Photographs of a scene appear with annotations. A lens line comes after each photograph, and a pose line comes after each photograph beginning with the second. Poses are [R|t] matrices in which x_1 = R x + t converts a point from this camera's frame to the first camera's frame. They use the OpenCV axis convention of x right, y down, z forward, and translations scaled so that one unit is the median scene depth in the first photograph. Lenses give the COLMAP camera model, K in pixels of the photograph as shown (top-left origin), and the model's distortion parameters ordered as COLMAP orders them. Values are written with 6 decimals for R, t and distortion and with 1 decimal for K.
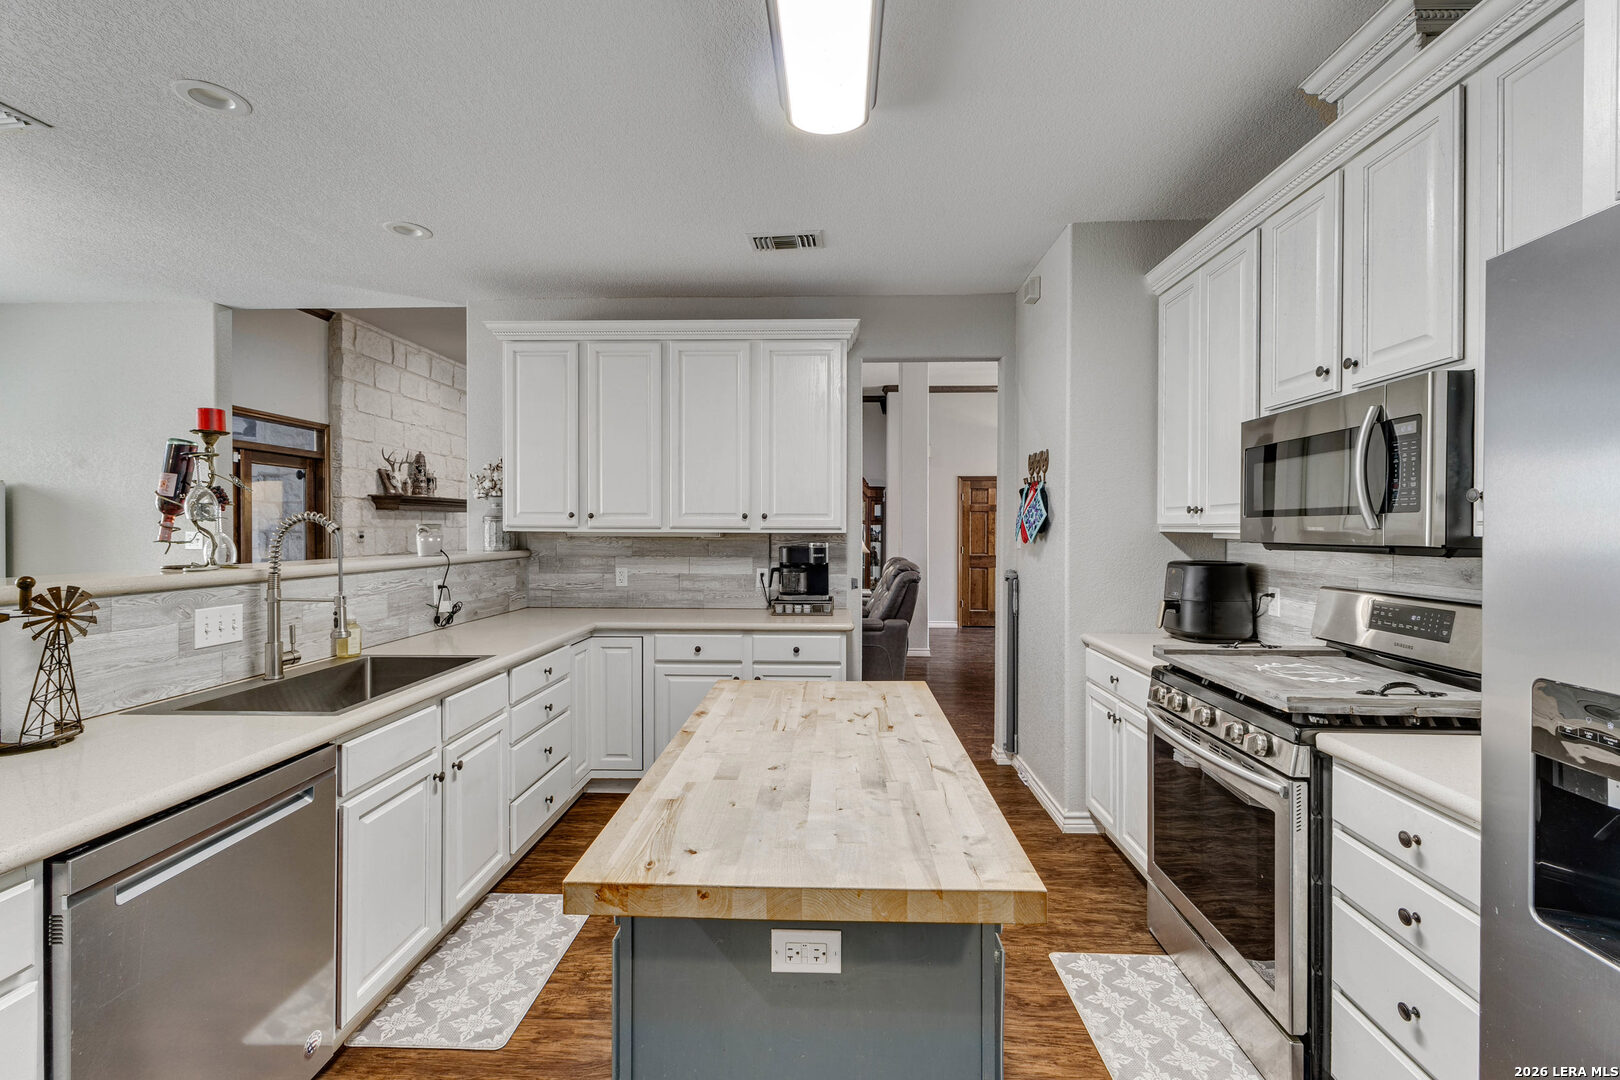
lens RADIAL K [[693.9, 0, 810.5], [0, 693.9, 532.2], [0, 0, 1]] dist [0.009173, -0.001672]
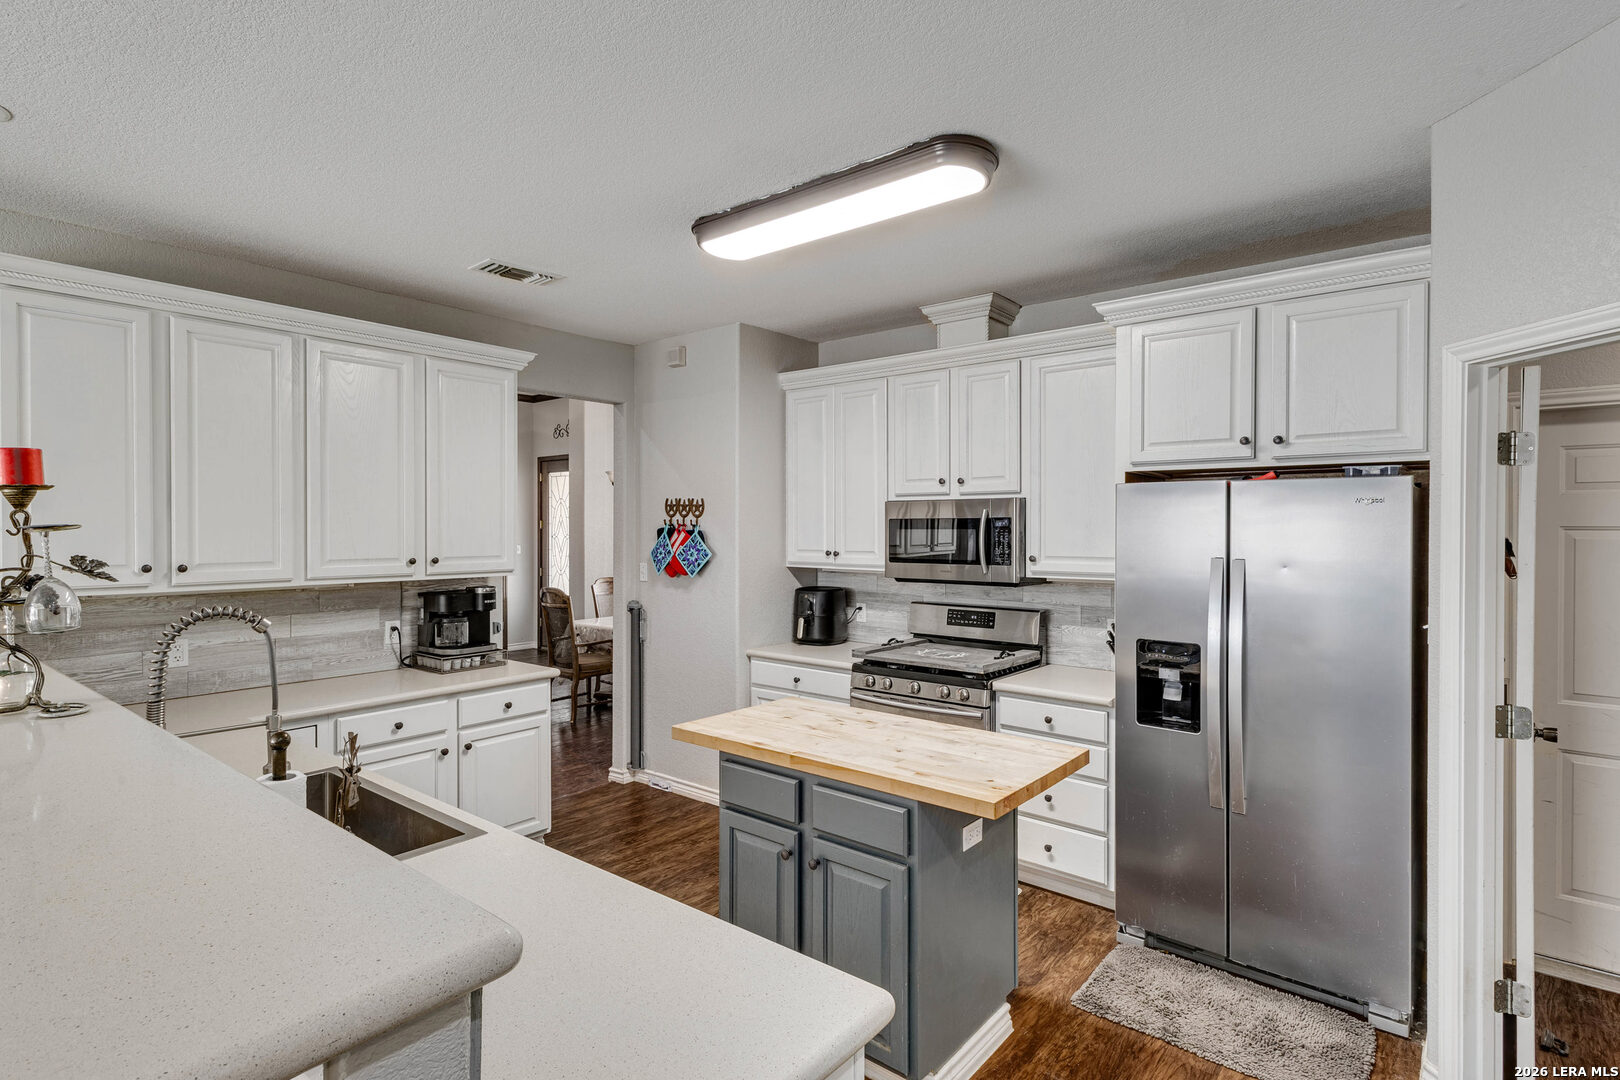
lens RADIAL K [[810.6, 0, 806.8], [0, 810.6, 530.8], [0, 0, 1]] dist [0.014234, 0.000356]
pose [[0.609170, -0.004732, 0.793026, -0.782532], [0.005790, 0.999982, 0.001520, -0.079048], [-0.793019, 0.003666, 0.609186, 0.018579]]
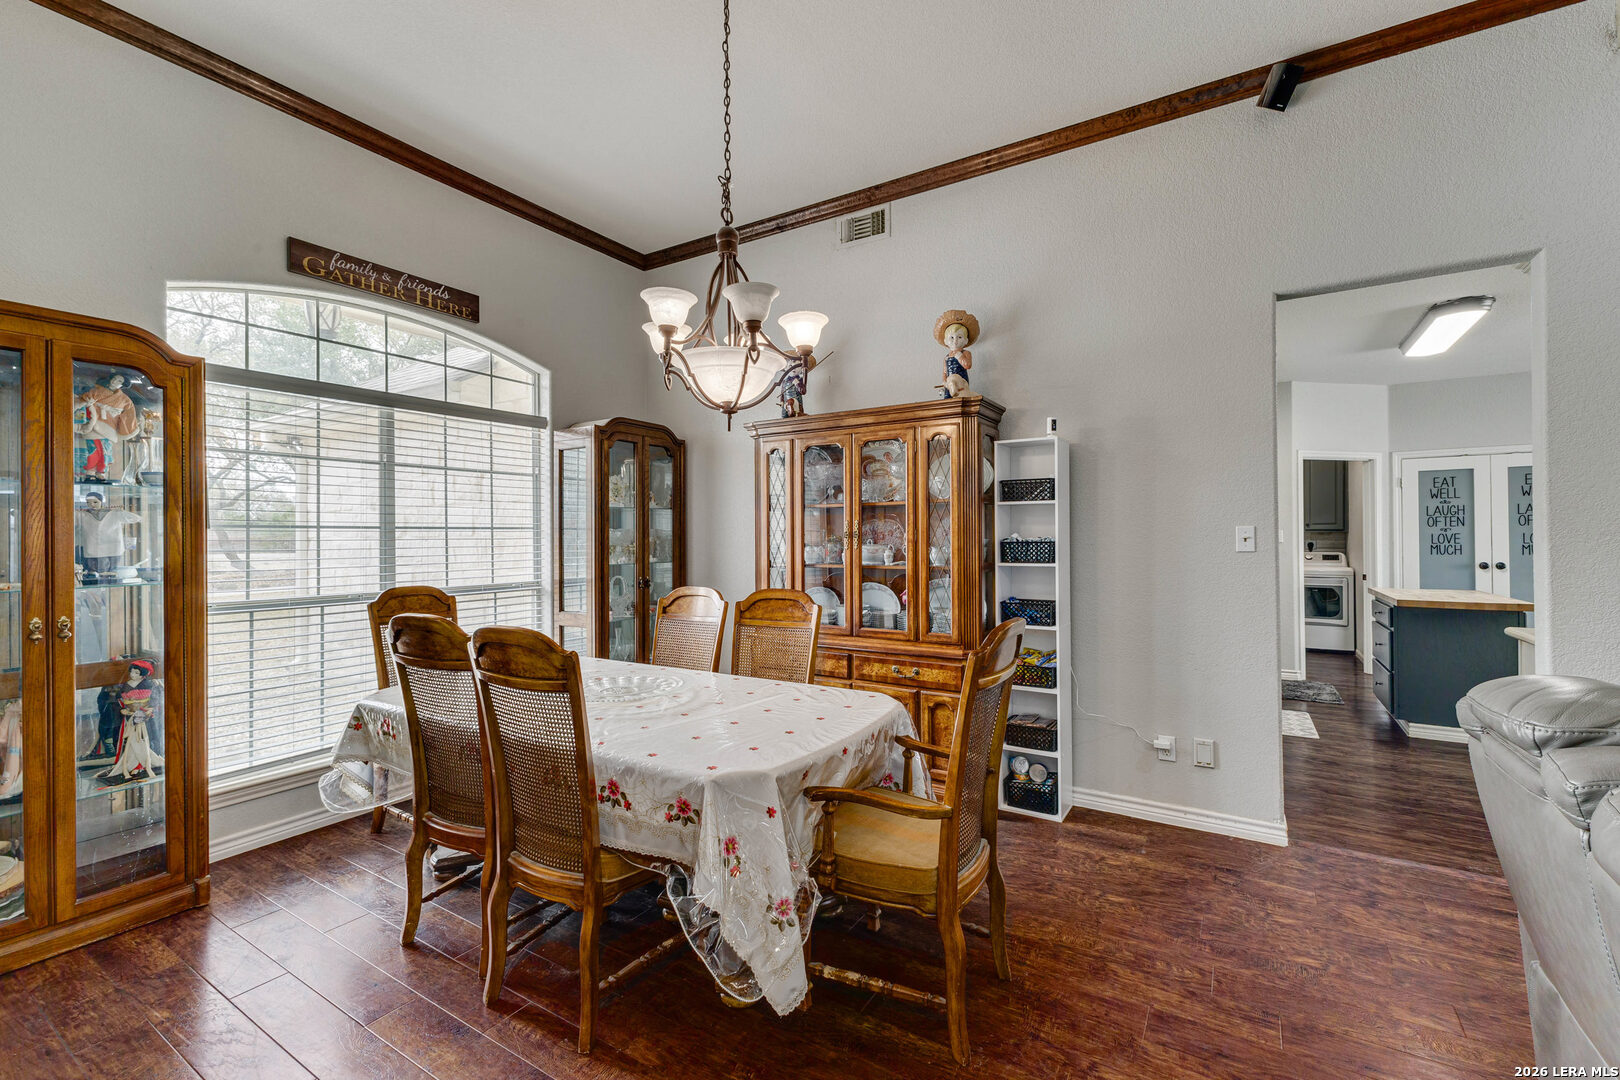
lens RADIAL K [[693.9, 0, 805.2], [0, 693.9, 537.5], [0, 0, 1]] dist [0.009173, -0.001672]
pose [[-0.865852, 0.004387, 0.500281, 0.487038], [0.008982, 0.999937, 0.006777, -0.000678], [-0.500220, 0.010361, -0.865836, 2.753361]]
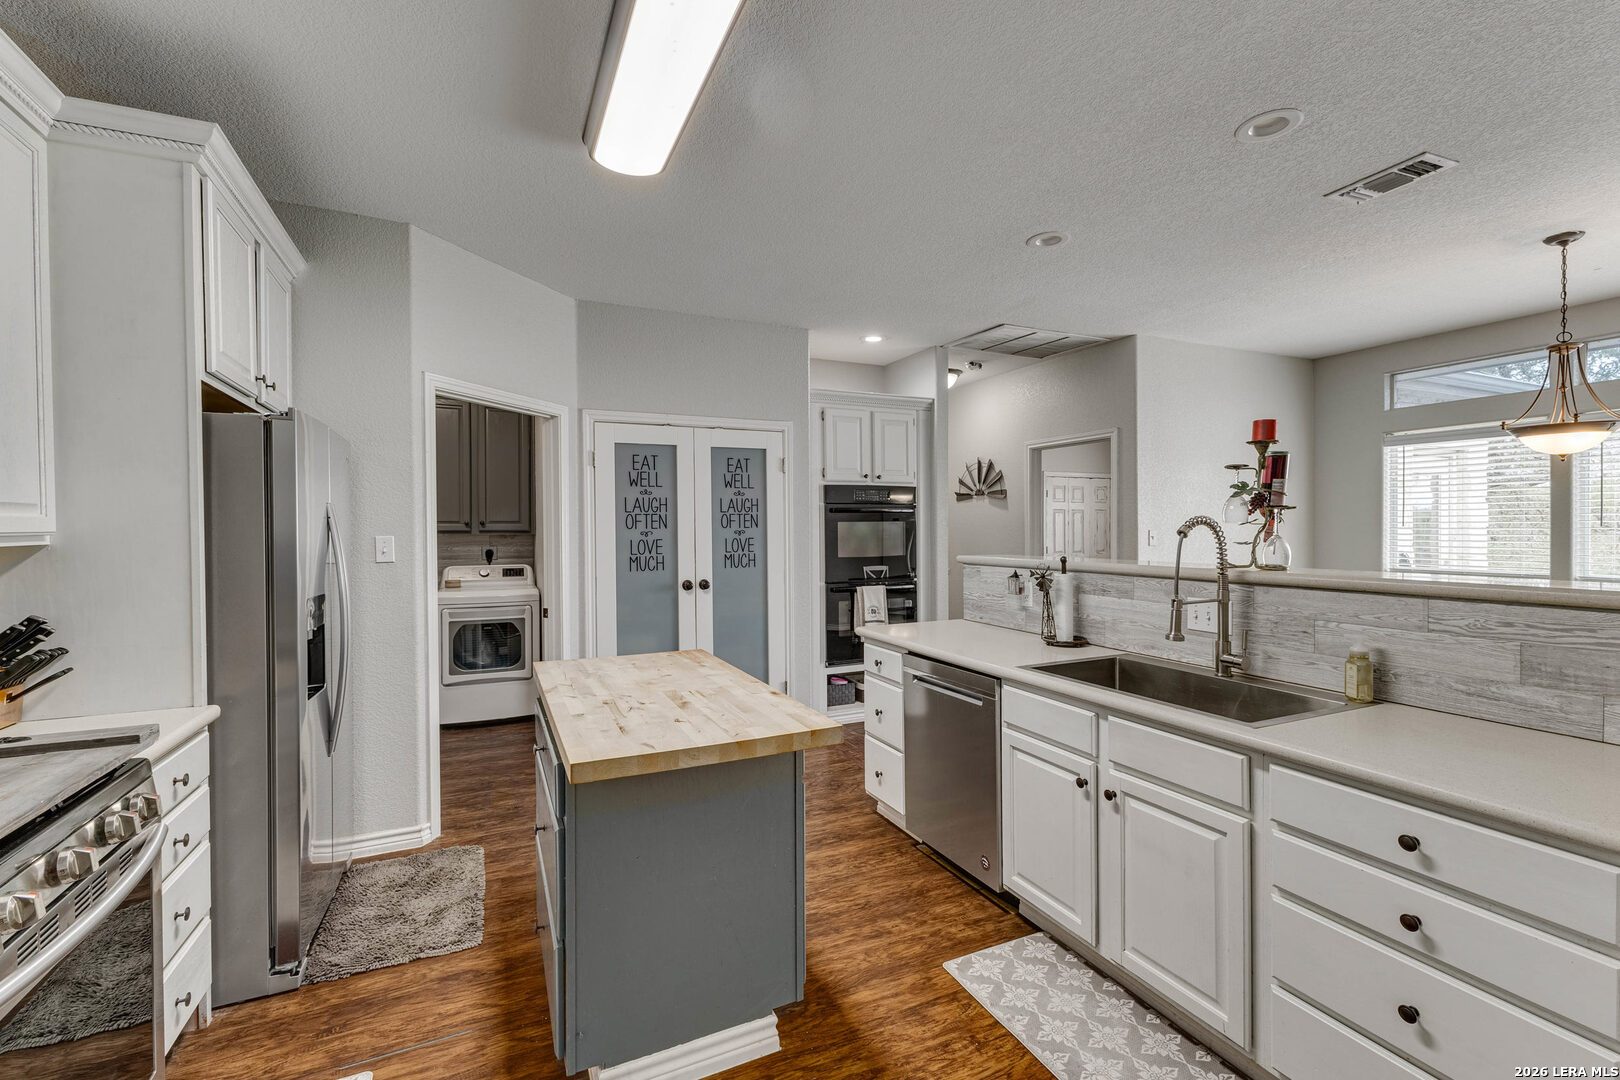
lens RADIAL K [[693.9, 0, 804.2], [0, 693.9, 534.9], [0, 0, 1]] dist [0.009173, -0.001672]
pose [[-0.893160, 0.009268, -0.449644, 0.194964], [0.001891, 0.999856, 0.016853, -0.014170], [0.449736, 0.014202, -0.893049, 1.260665]]
